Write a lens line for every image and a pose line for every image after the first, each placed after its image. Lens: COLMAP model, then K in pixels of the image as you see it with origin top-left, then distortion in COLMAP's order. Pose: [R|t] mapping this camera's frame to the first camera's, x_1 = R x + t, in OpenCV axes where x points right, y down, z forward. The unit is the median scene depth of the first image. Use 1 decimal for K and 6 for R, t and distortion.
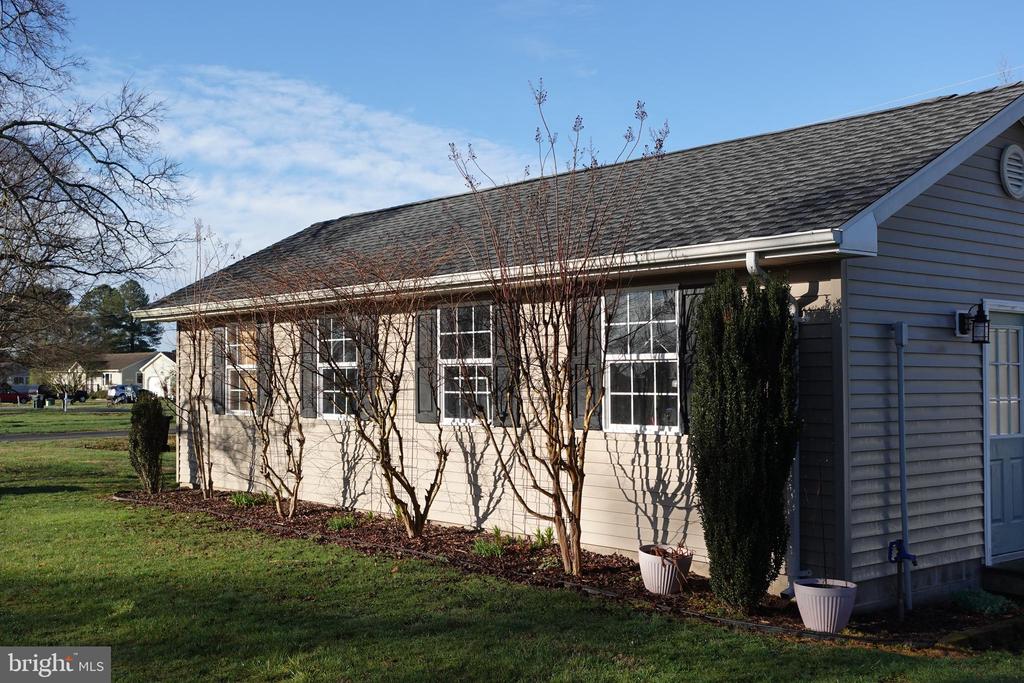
lens RADIAL K [[1154.4, 0, 512.0], [0, 1154.4, 341.5], [0, 0, 1]] dist [-0.002702, -0.031589]
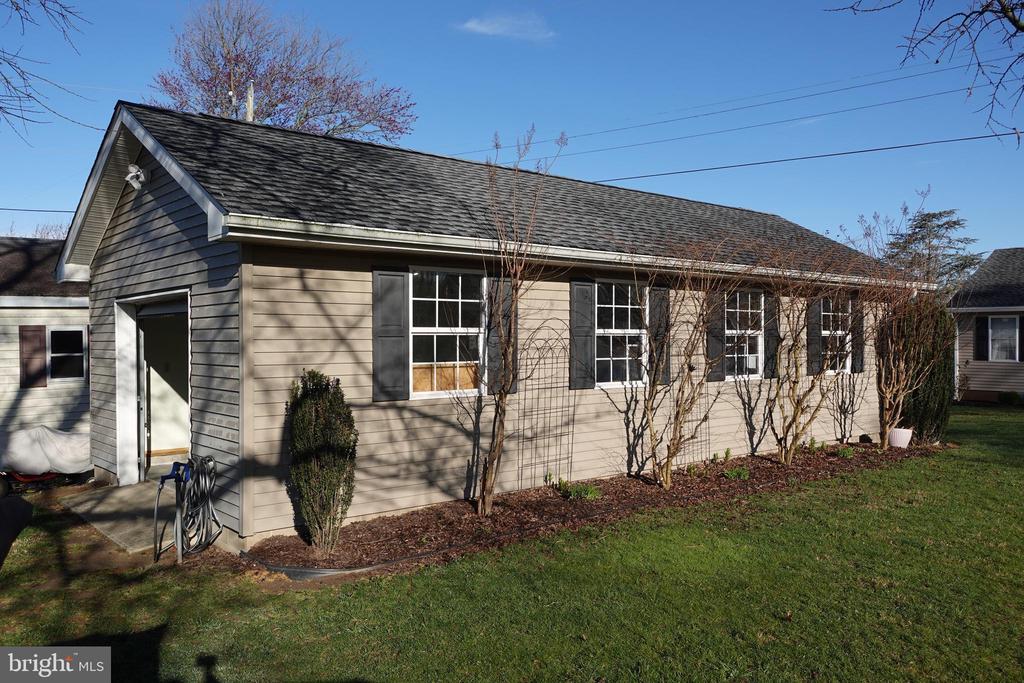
lens RADIAL K [[807.9, 0, 512.0], [0, 807.9, 341.5], [0, 0, 1]] dist [-0.002449, 0.000011]
pose [[-0.011040, 0.010505, 0.999884, -0.849103], [-0.025611, 0.999614, -0.010785, 0.038648], [-0.999611, -0.025727, -0.010767, 1.130659]]
